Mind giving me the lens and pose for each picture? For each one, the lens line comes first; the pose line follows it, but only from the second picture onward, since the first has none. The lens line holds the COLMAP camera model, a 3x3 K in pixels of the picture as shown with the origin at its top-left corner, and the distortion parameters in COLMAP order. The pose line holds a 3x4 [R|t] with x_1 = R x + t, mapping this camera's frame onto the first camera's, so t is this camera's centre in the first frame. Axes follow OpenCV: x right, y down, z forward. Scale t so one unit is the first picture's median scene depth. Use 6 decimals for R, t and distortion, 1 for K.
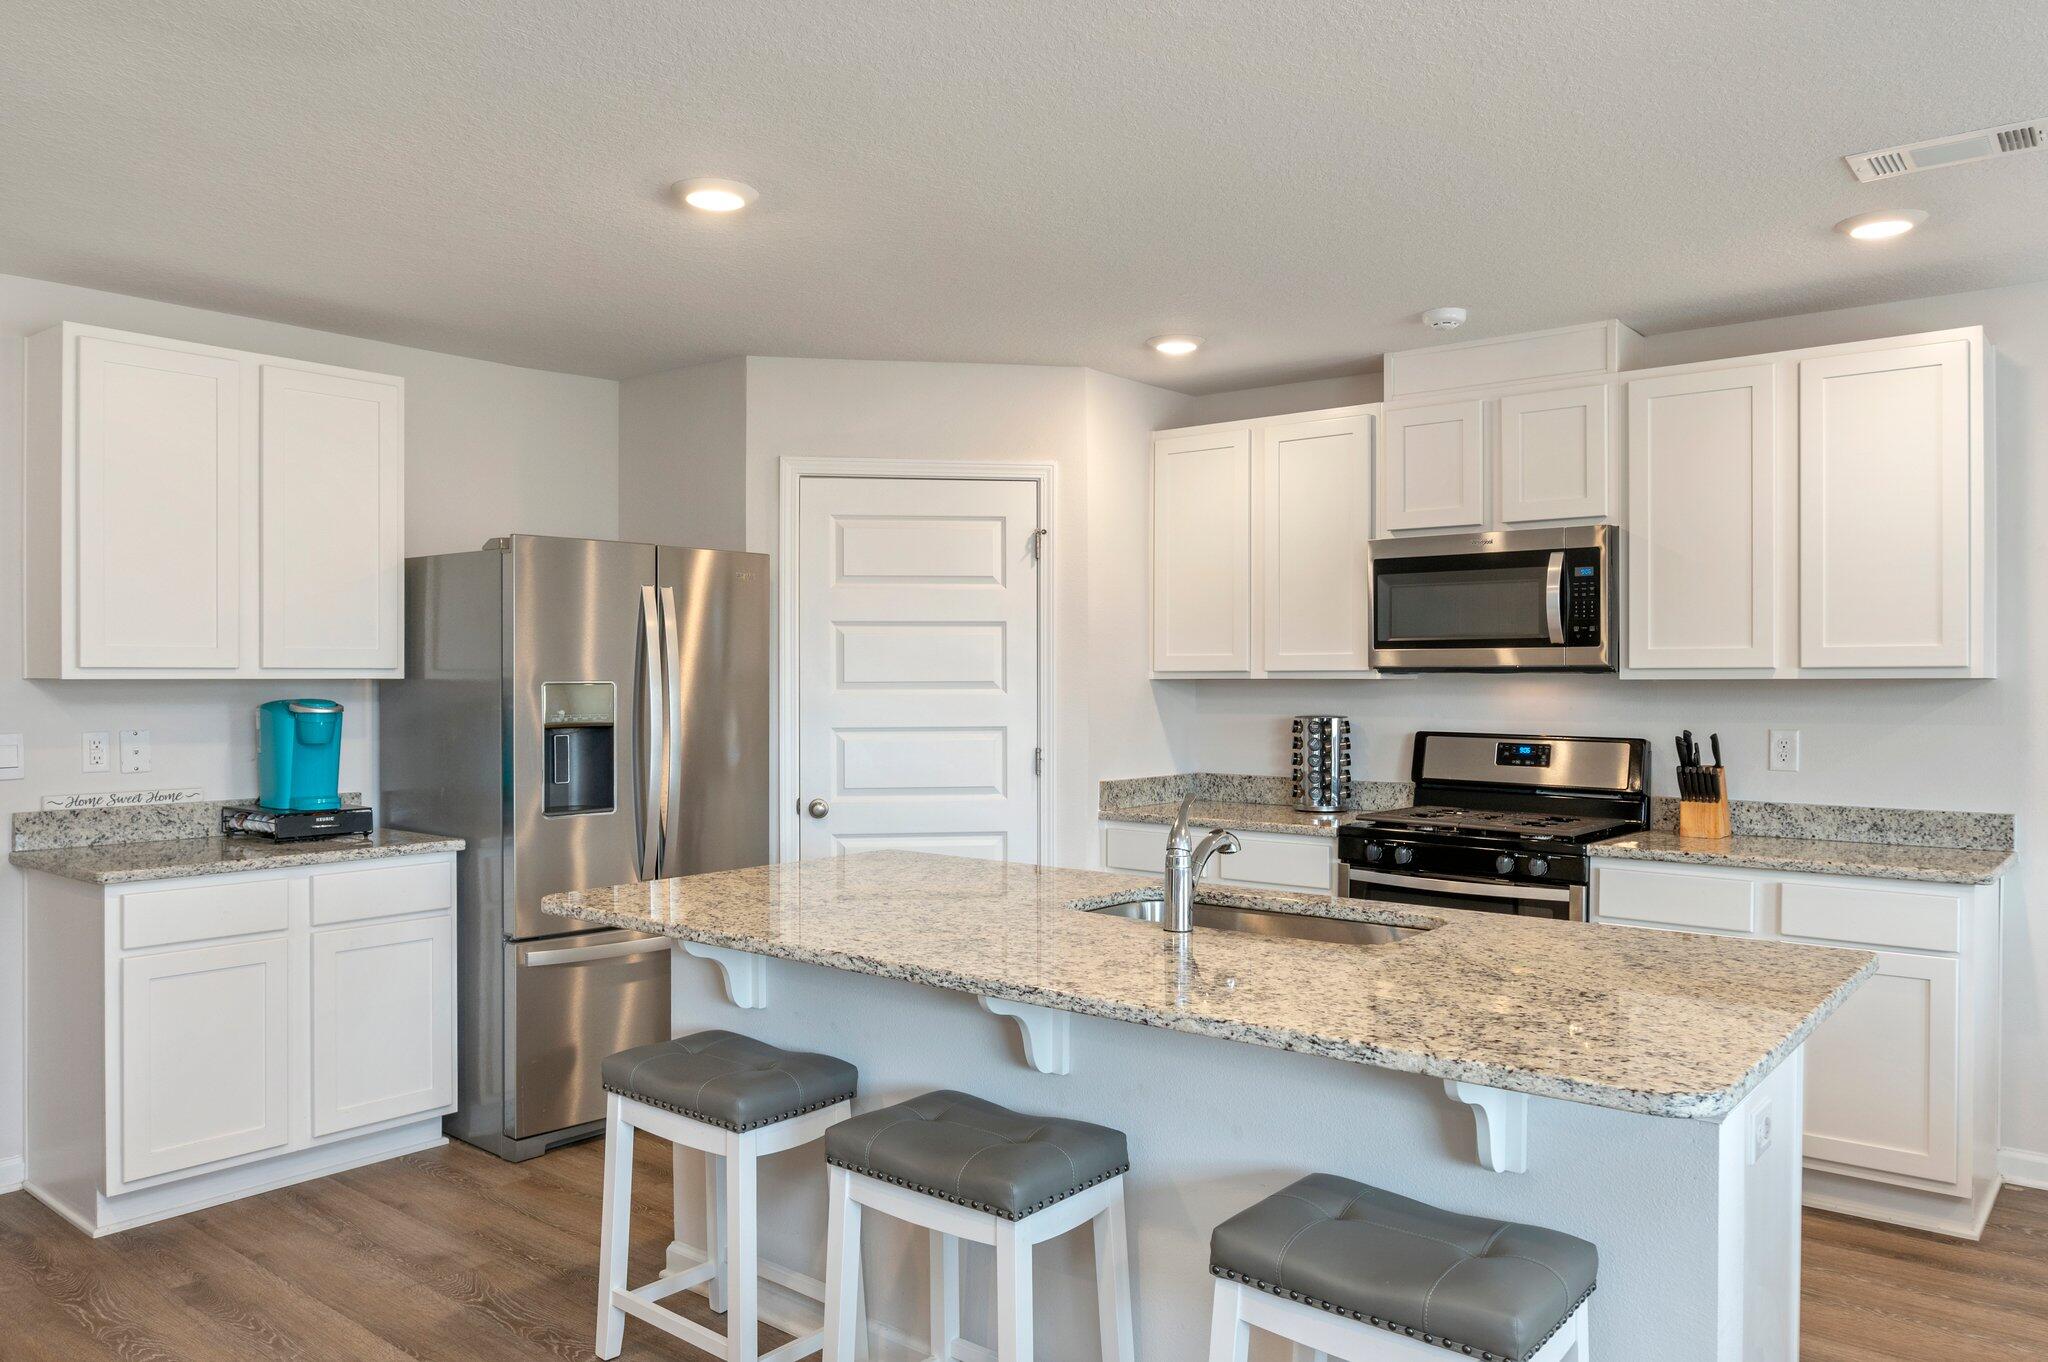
lens RADIAL K [[1427.0, 0, 1020.5], [0, 1427.0, 681.1], [0, 0, 1]] dist [-0.011495, -0.008747]
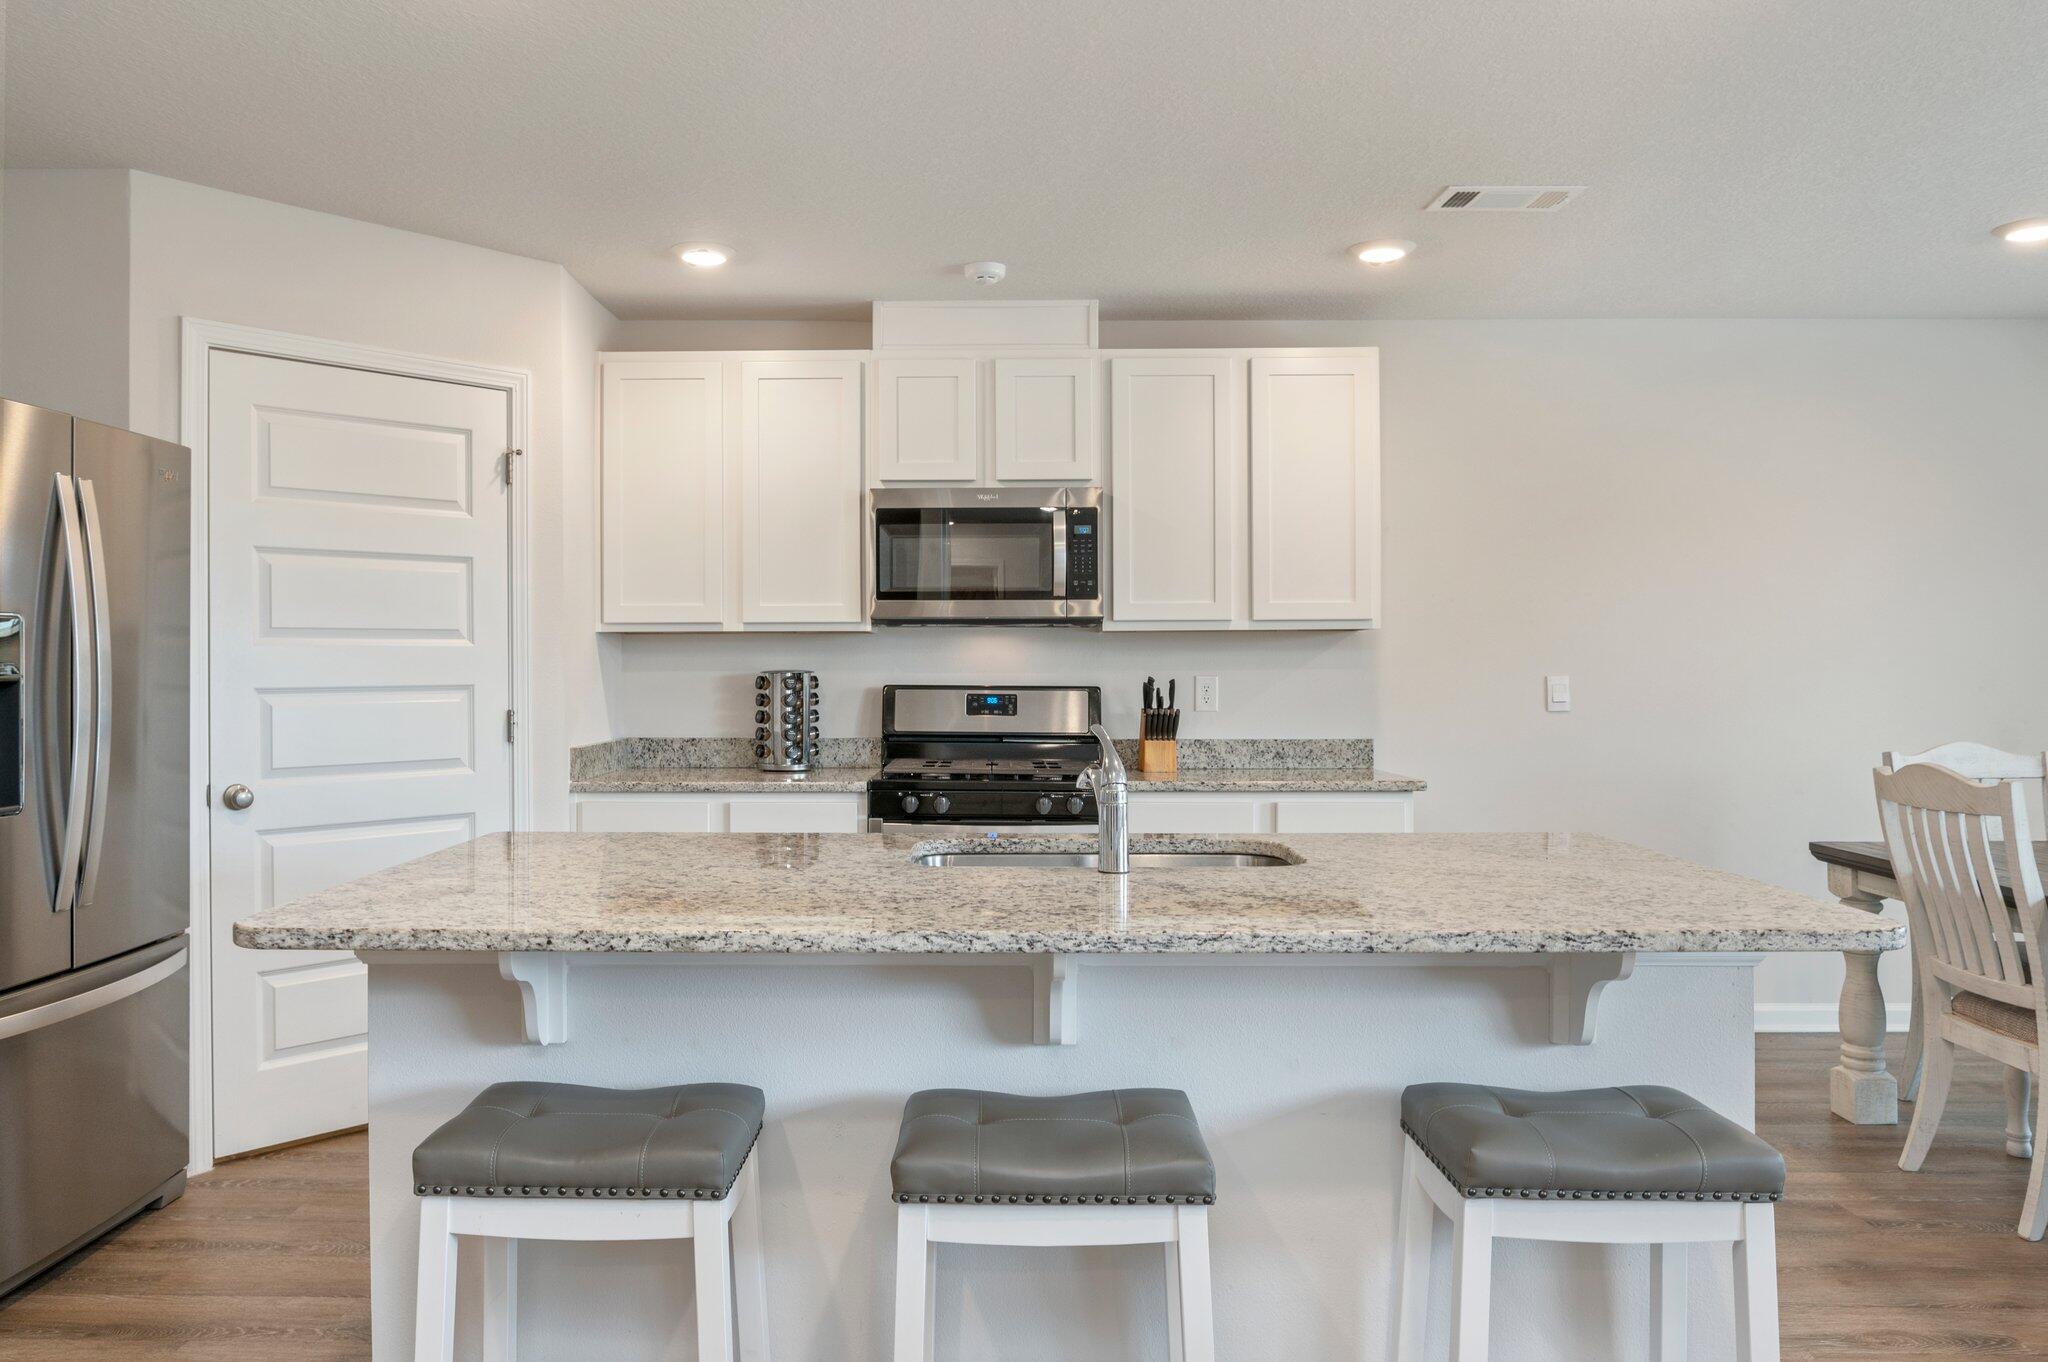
lens RADIAL K [[1427.0, 0, 921.1], [0, 1427.0, 663.5], [0, 0, 1]] dist [-0.011495, -0.008747]
pose [[0.790633, -0.001470, 0.612289, -0.358708], [0.004738, 0.999982, -0.003716, 0.027454], [-0.612273, 0.005839, 0.790625, 0.223212]]
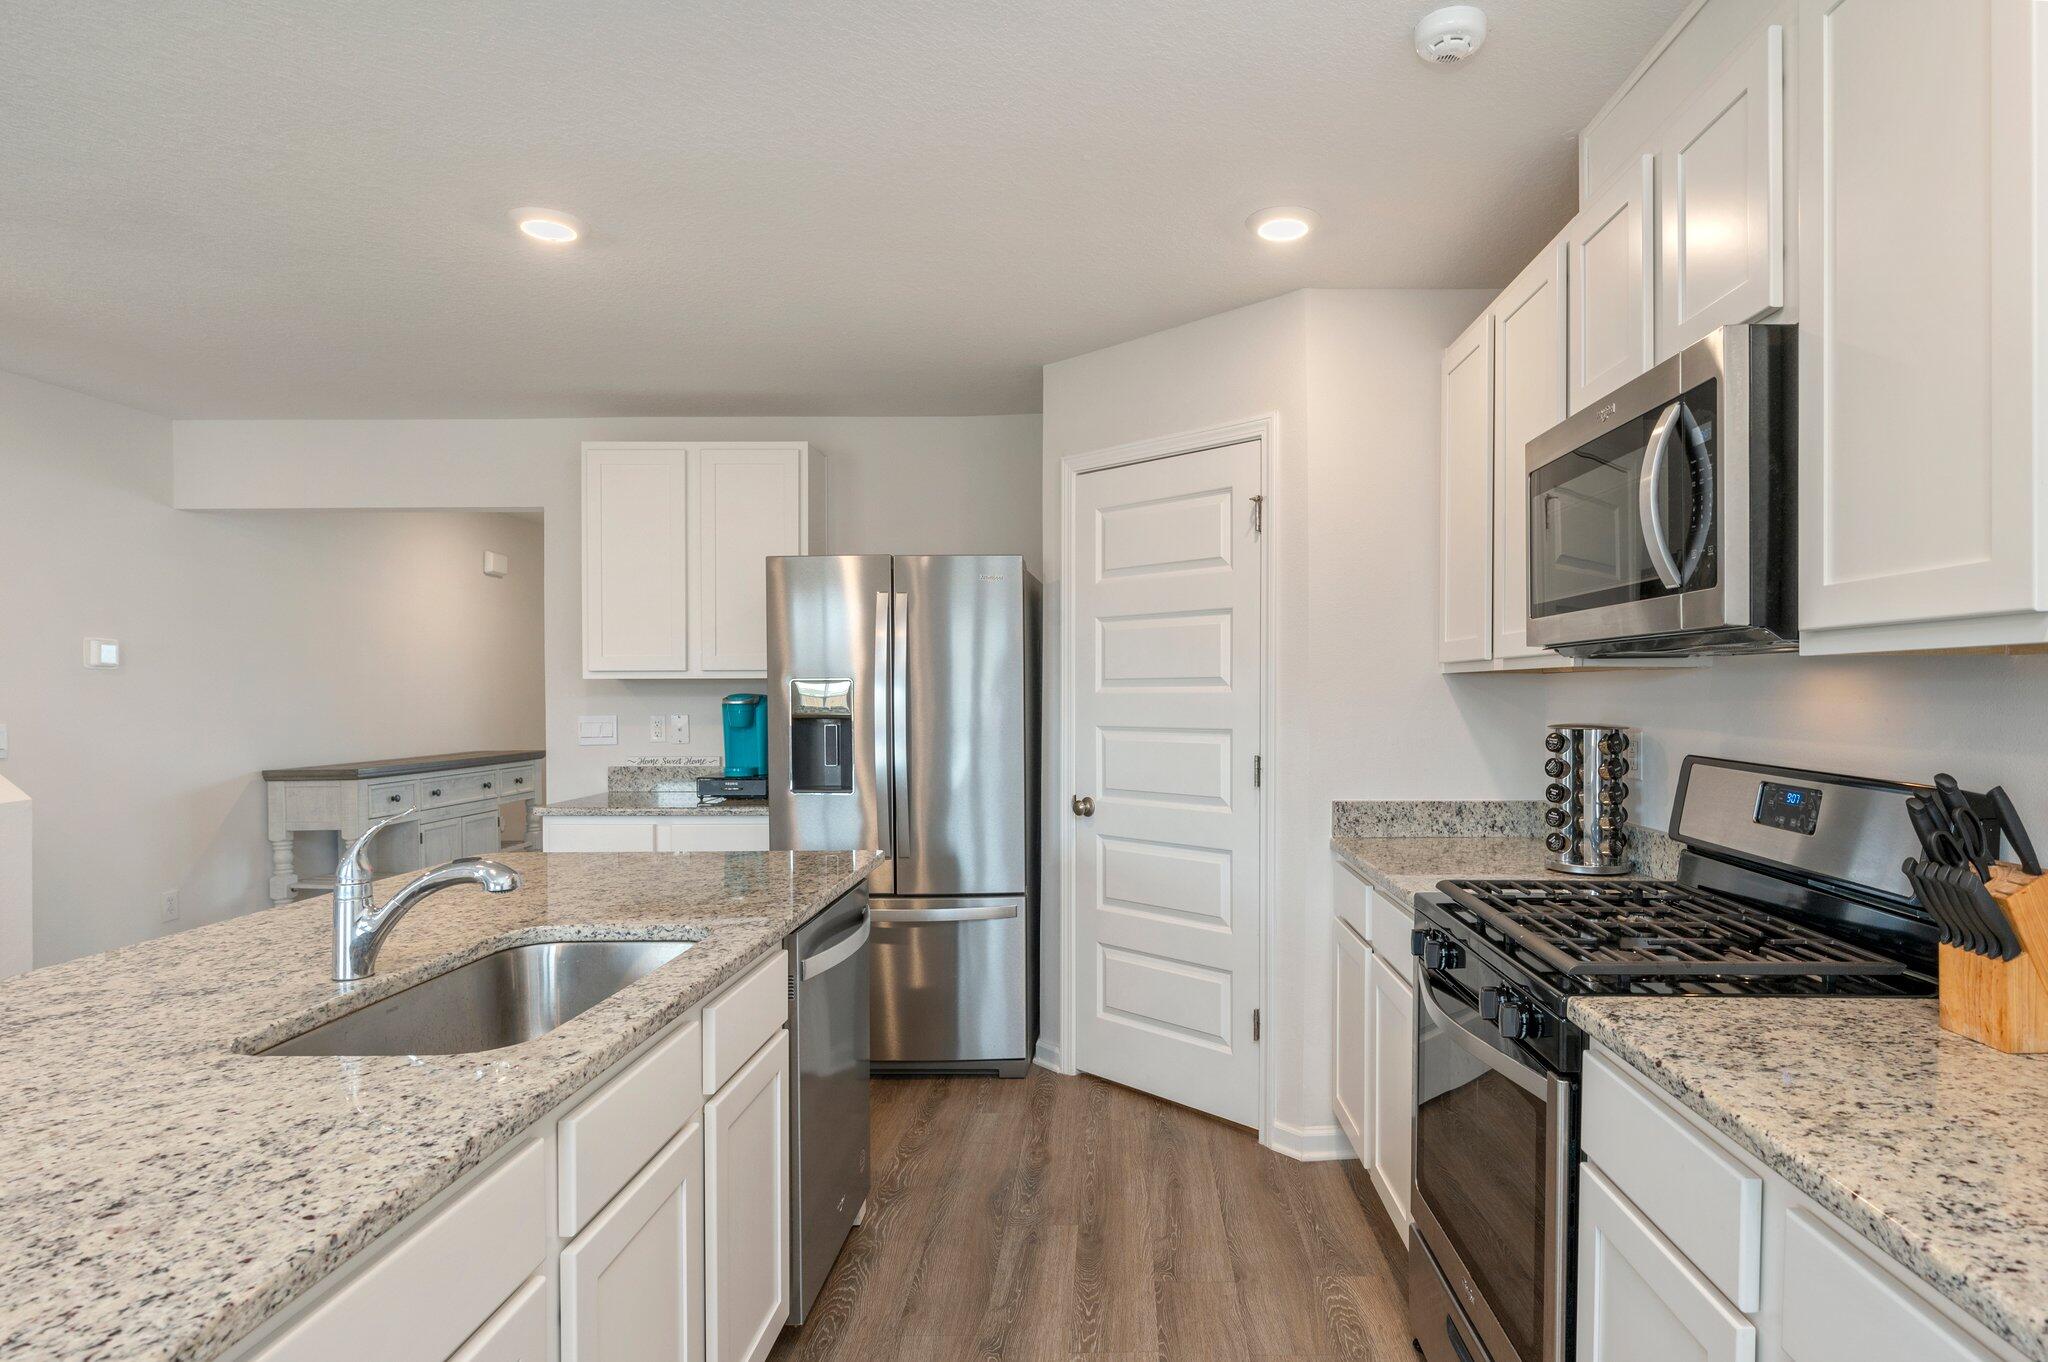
lens RADIAL K [[1146.5, 0, 1157.9], [0, 1146.5, 705.9], [0, 0, 1]] dist [-0.000918, 0.000975]
pose [[0.637210, 0.010177, -0.770623, 0.576472], [0.000271, 0.999910, 0.013430, 0.009855], [0.770690, -0.008766, 0.637150, 0.607045]]
